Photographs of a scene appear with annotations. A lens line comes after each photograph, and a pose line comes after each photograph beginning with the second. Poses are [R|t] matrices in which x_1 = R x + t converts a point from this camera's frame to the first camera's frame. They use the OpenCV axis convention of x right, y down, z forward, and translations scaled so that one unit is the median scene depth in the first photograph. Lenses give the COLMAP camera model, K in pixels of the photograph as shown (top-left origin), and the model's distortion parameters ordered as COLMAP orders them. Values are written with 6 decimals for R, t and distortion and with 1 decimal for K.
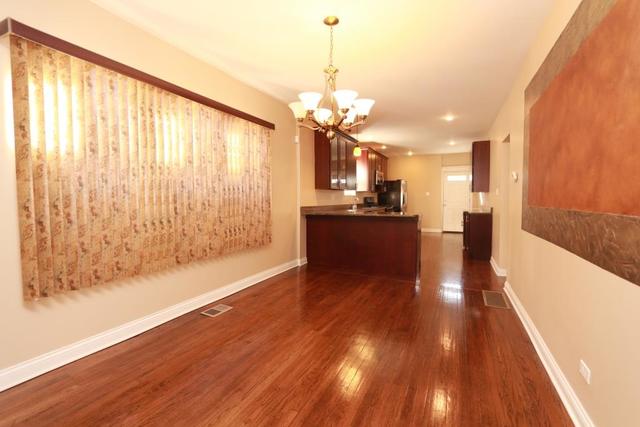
lens RADIAL K [[292.0, 0, 320.0], [0, 292.0, 213.5], [0, 0, 1]] dist [-0.002337, -0.000357]
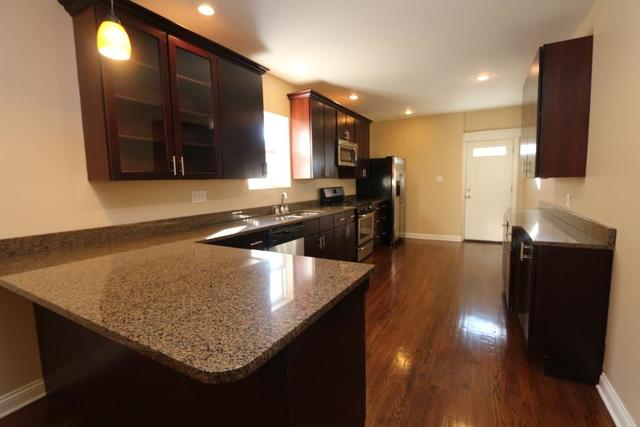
lens RADIAL K [[292.0, 0, 320.0], [0, 292.0, 213.5], [0, 0, 1]] dist [-0.002337, -0.000357]
pose [[0.997104, -0.011868, -0.075115, 0.172450], [0.016177, 0.998242, 0.057016, -0.034998], [0.074306, -0.058066, 0.995544, 0.385423]]
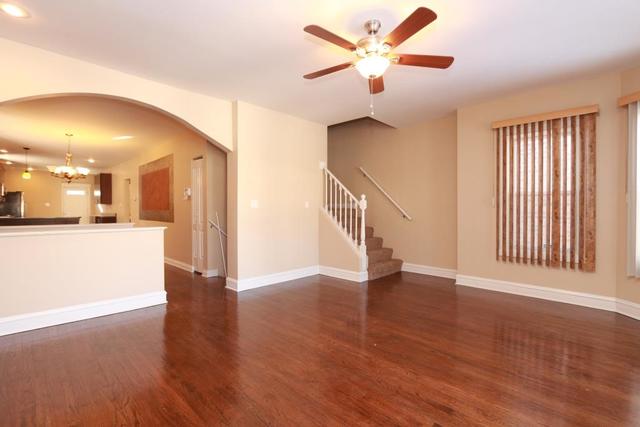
lens RADIAL K [[292.0, 0, 320.0], [0, 292.0, 213.5], [0, 0, 1]] dist [-0.002337, -0.000357]
pose [[0.341367, -0.012913, 0.939842, -0.381236], [0.052881, 0.998586, -0.005487, 0.035253], [-0.938442, 0.051573, 0.341567, -0.452052]]
